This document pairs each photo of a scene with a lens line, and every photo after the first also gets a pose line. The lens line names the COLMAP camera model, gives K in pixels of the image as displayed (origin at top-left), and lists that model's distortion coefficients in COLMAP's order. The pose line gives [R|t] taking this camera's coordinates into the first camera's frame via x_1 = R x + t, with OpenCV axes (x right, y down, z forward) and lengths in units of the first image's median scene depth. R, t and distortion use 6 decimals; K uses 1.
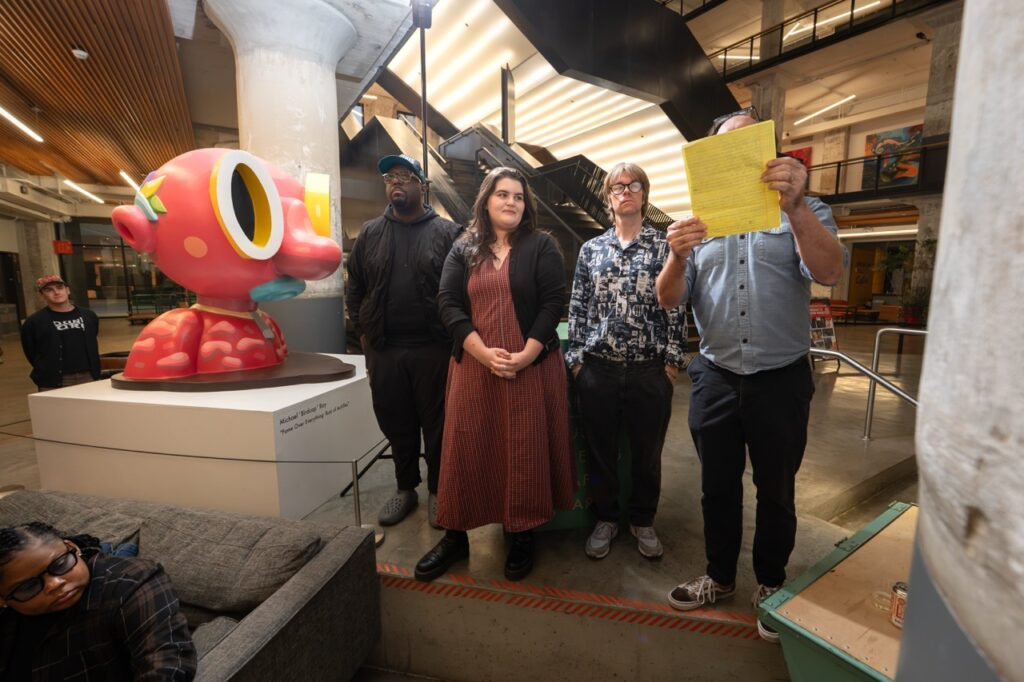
lens RADIAL K [[472.8, 0, 544.8], [0, 472.8, 343.6], [0, 0, 1]] dist [-0.007361, 0.001461]
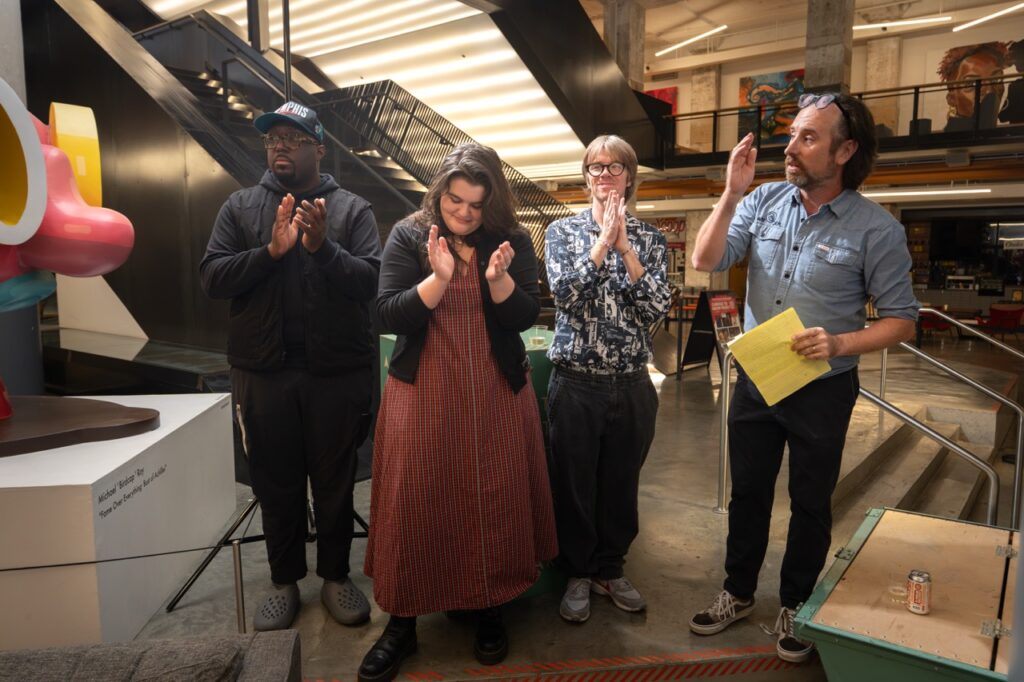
lens RADIAL K [[733.3, 0, 551.3], [0, 733.3, 340.1], [0, 0, 1]] dist [0.005484, 0.001044]
pose [[0.940553, -0.039610, 0.337330, -0.261713], [0.049827, 0.998522, -0.021682, 0.001159], [-0.335973, 0.037202, 0.941137, -0.135109]]
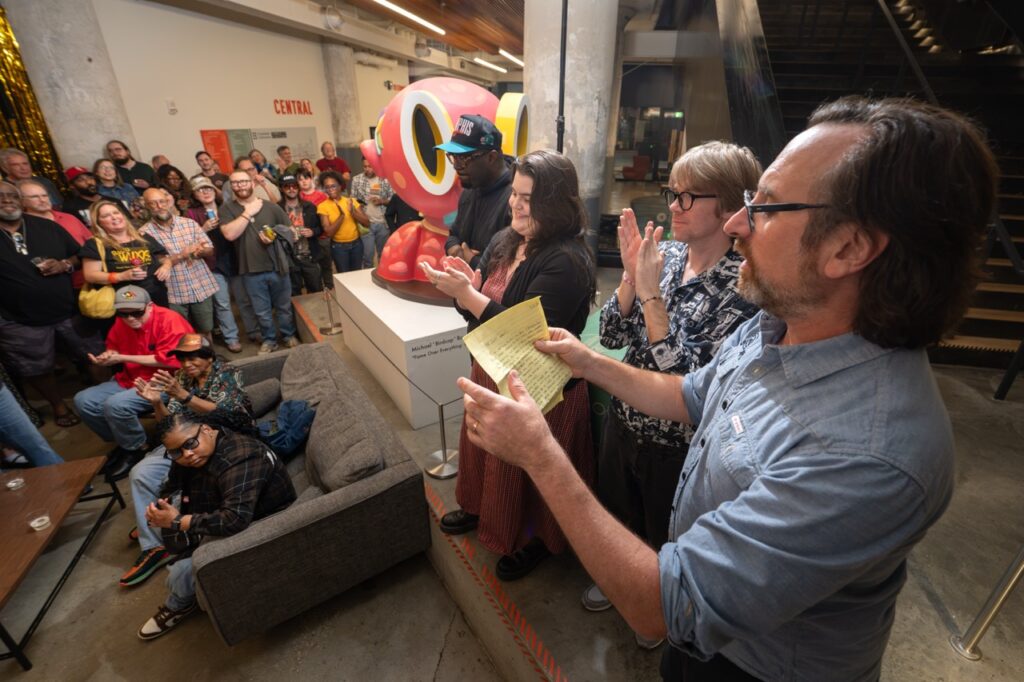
lens RADIAL K [[472.5, 0, 542.3], [0, 472.5, 340.2], [0, 0, 1]] dist [-0.006227, 0.000477]
pose [[0.733509, 0.299661, -0.610055, 0.345517], [-0.114748, 0.939277, 0.323406, -0.238882], [0.669923, -0.167219, 0.723354, 0.299851]]
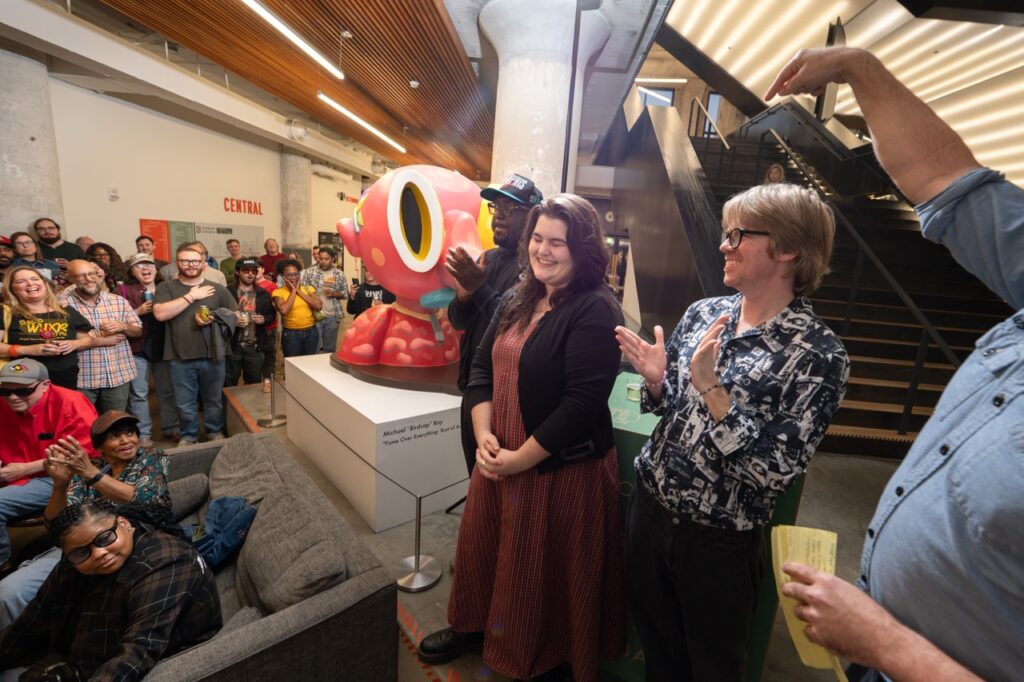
lens RADIAL K [[471.7, 0, 535.5], [0, 471.7, 345.6], [0, 0, 1]] dist [-0.007383, -0.000031]
pose [[0.805869, 0.177859, -0.564749, 0.228005], [-0.156305, 0.983886, 0.086820, -0.145037], [0.571090, 0.018308, 0.820683, 0.275754]]
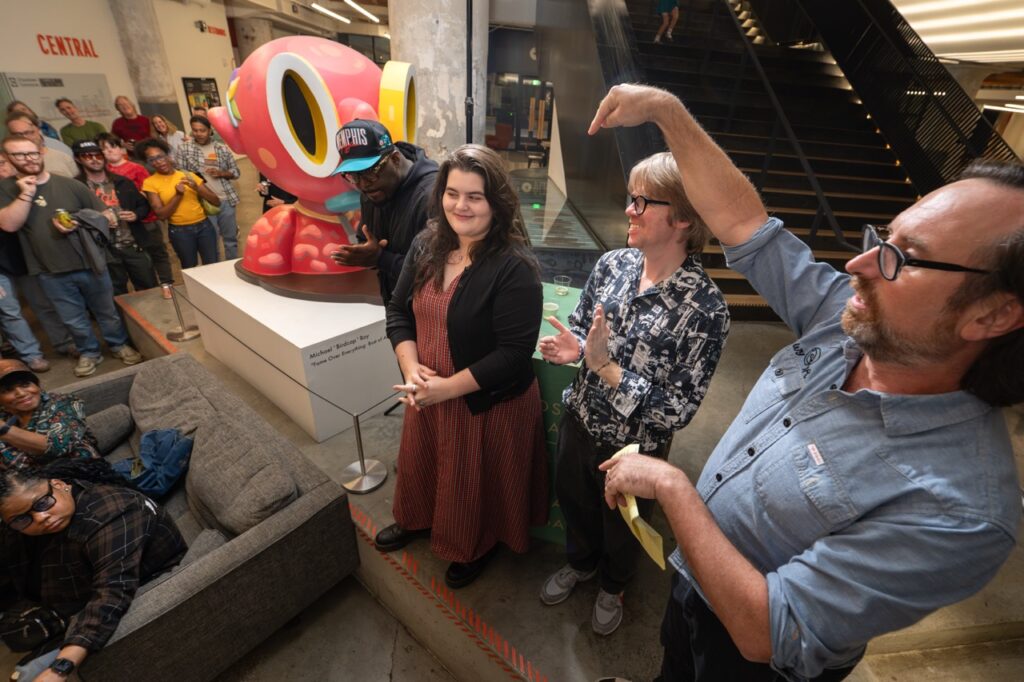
lens RADIAL K [[472.8, 0, 544.8], [0, 472.8, 343.6], [0, 0, 1]] dist [-0.007361, 0.001461]
pose [[0.892305, 0.268634, -0.362805, 0.245877], [-0.134843, 0.925589, 0.353698, -0.261481], [0.430823, -0.266685, 0.862131, 0.266596]]
